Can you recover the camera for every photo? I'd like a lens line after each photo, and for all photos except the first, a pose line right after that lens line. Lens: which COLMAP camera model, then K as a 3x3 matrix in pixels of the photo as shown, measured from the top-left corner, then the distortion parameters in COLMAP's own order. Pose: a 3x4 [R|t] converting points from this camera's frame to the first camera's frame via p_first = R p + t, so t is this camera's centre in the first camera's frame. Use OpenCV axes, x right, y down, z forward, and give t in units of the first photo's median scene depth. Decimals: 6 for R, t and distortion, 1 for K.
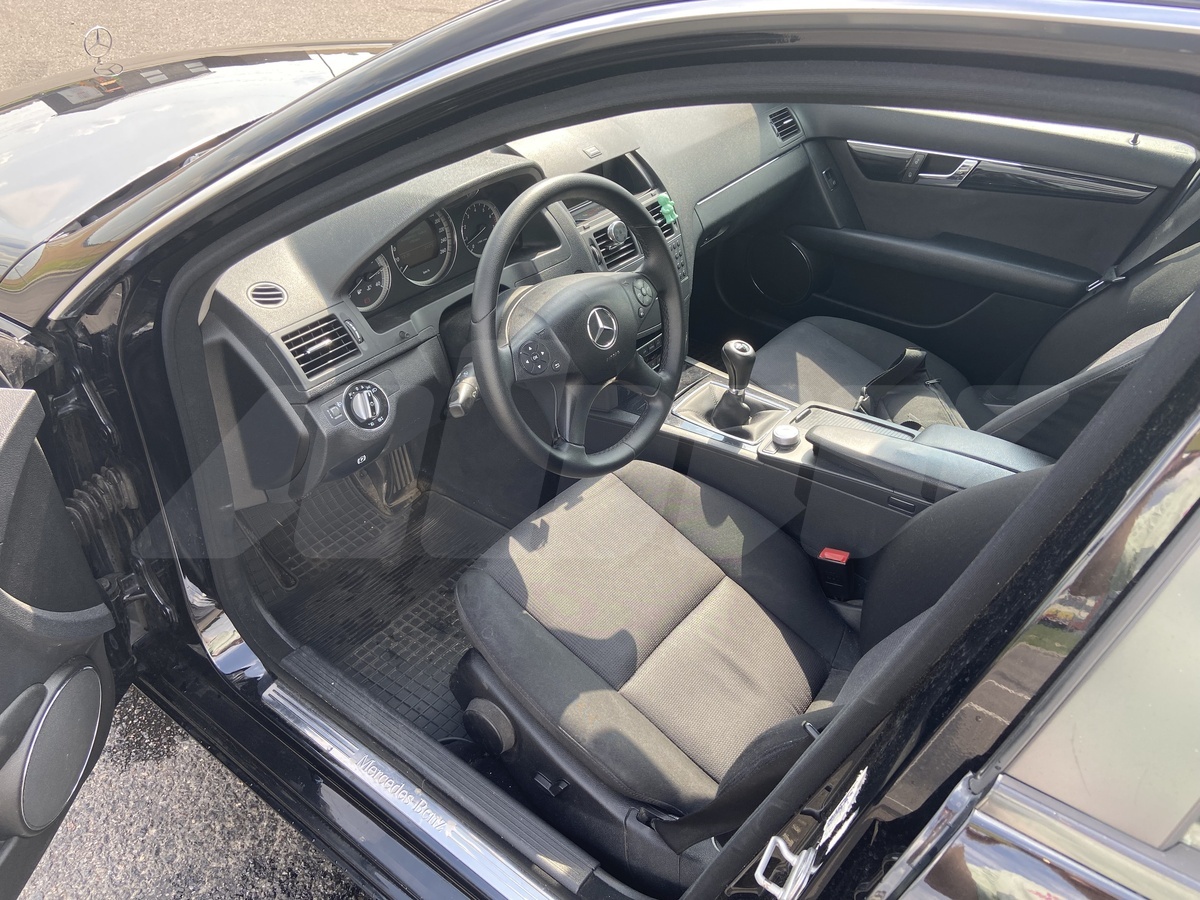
lens RADIAL K [[902.9, 0, 600.0], [0, 902.9, 450.0], [0, 0, 1]] dist [0.108174, -0.152540]
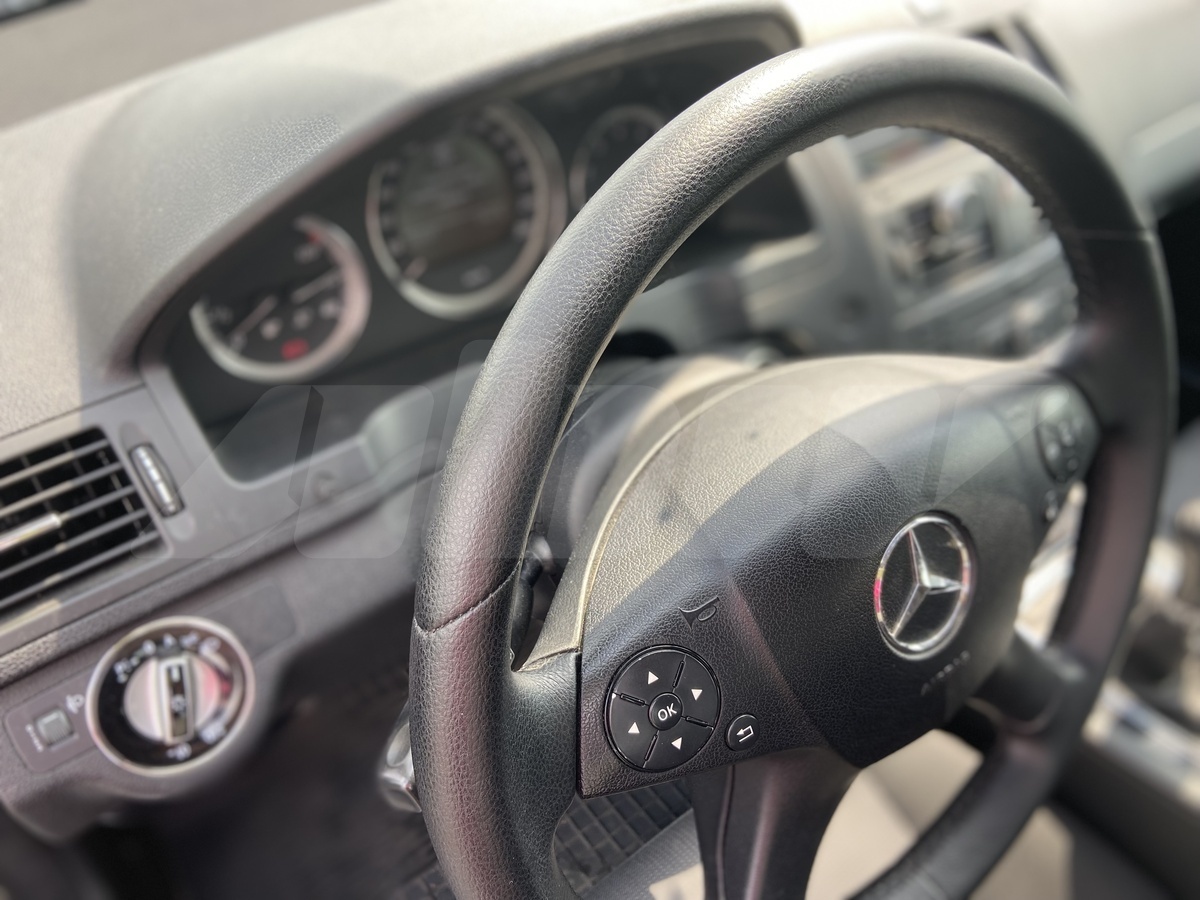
lens RADIAL K [[939.8, 0, 603.6], [0, 939.8, 447.6], [0, 0, 1]] dist [0.000047, -0.004537]
pose [[0.966443, 0.147251, -0.210485, -0.040363], [-0.131084, 0.987379, 0.088880, -0.192374], [0.220916, -0.058306, 0.973548, 0.694281]]
